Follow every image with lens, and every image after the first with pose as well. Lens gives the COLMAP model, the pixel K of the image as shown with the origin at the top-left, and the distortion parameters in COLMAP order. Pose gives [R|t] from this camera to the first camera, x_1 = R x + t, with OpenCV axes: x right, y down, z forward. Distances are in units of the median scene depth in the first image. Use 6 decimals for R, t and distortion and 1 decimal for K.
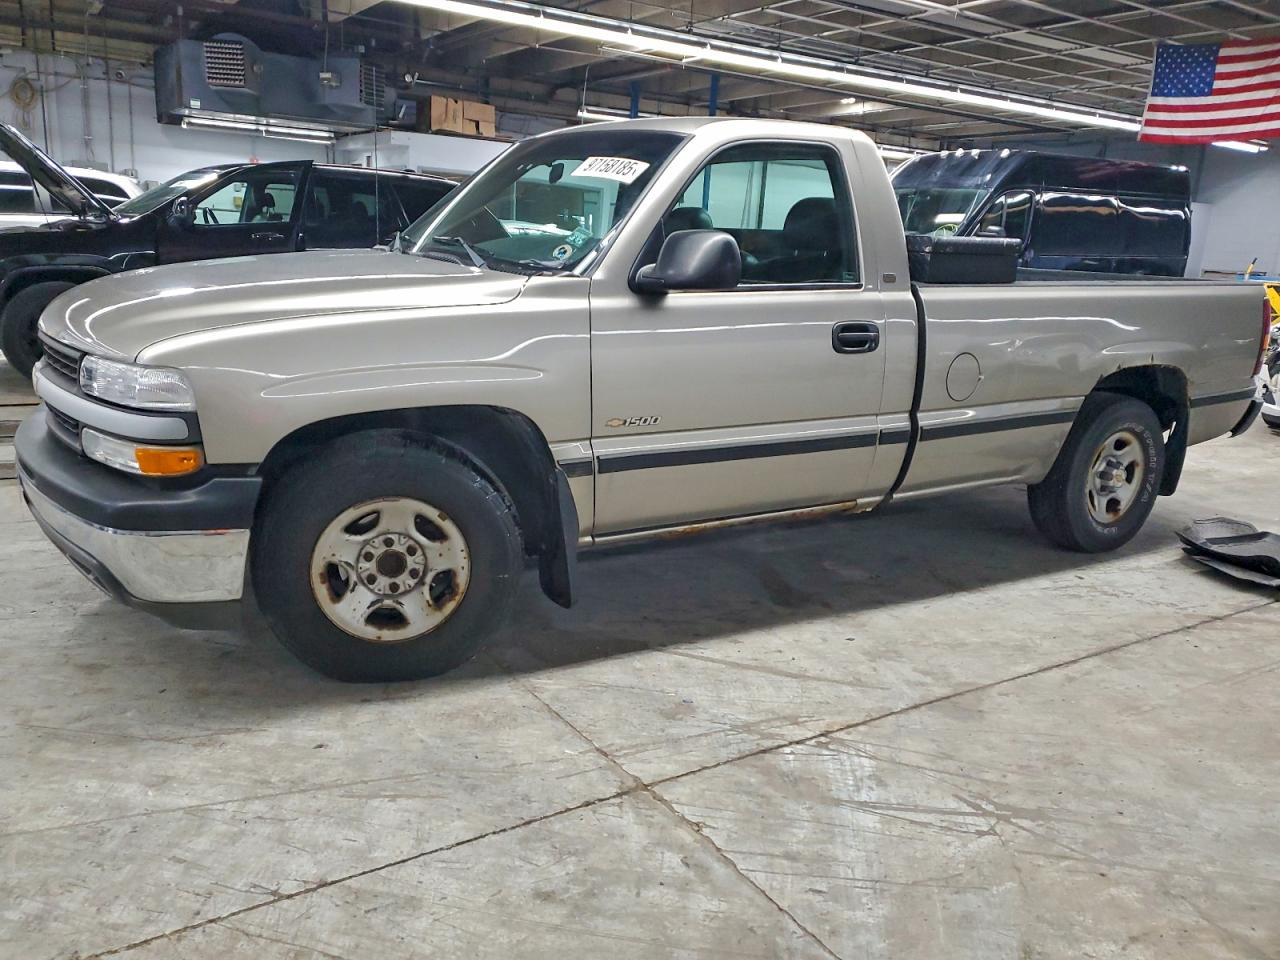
lens RADIAL K [[1006.8, 0, 638.2], [0, 1006.8, 449.5], [0, 0, 1]] dist [0.006475, 0.010700]
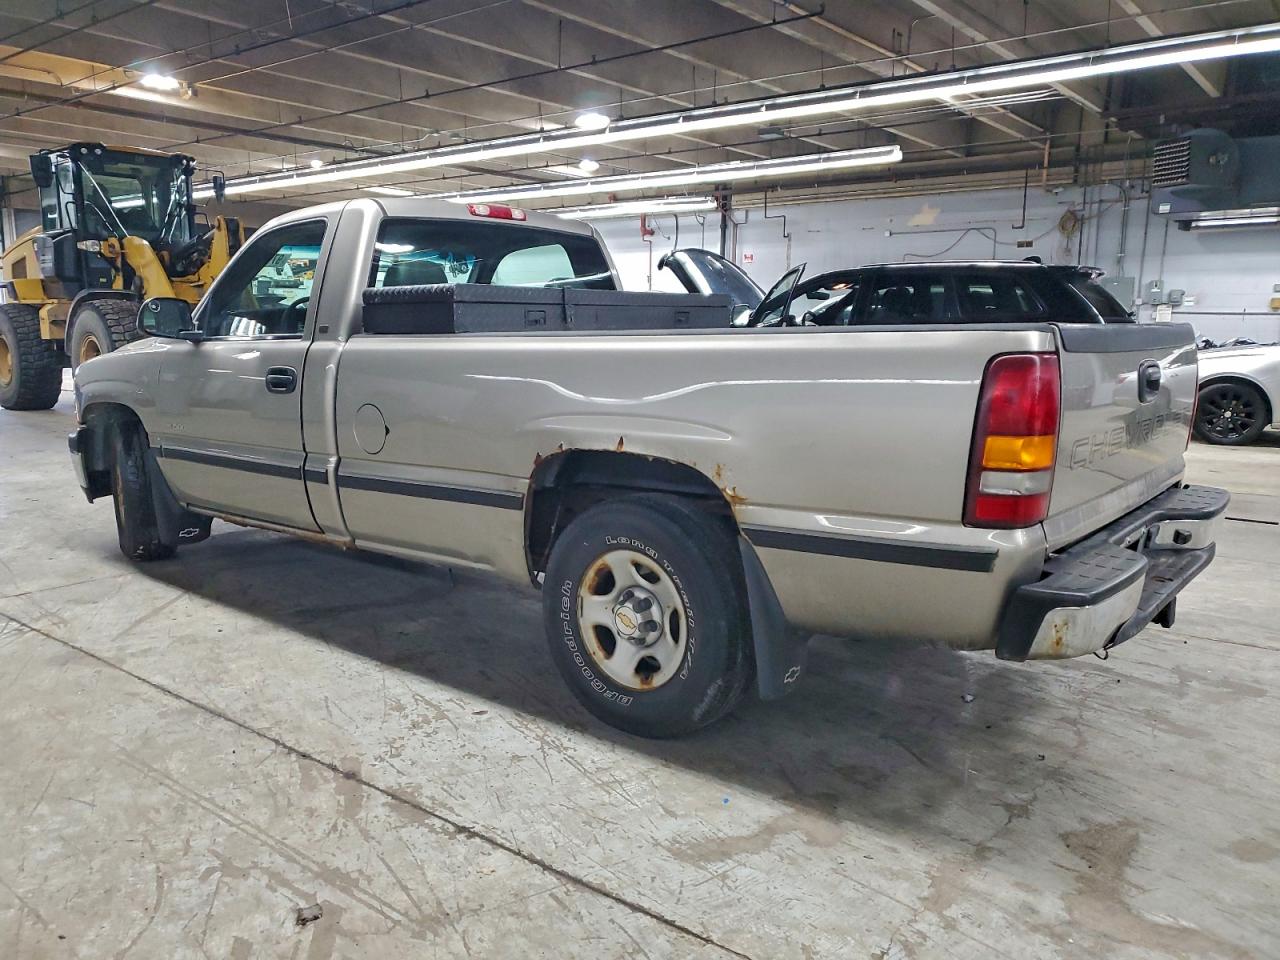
lens RADIAL K [[1008.5, 0, 635.3], [0, 1008.5, 478.3], [0, 0, 1]] dist [0.006226, 0.014654]
pose [[0.306769, 0.090026, -0.947517, 1.452875], [-0.179529, 0.983120, 0.035284, -0.117613], [0.934699, 0.159283, 0.317753, 1.031566]]
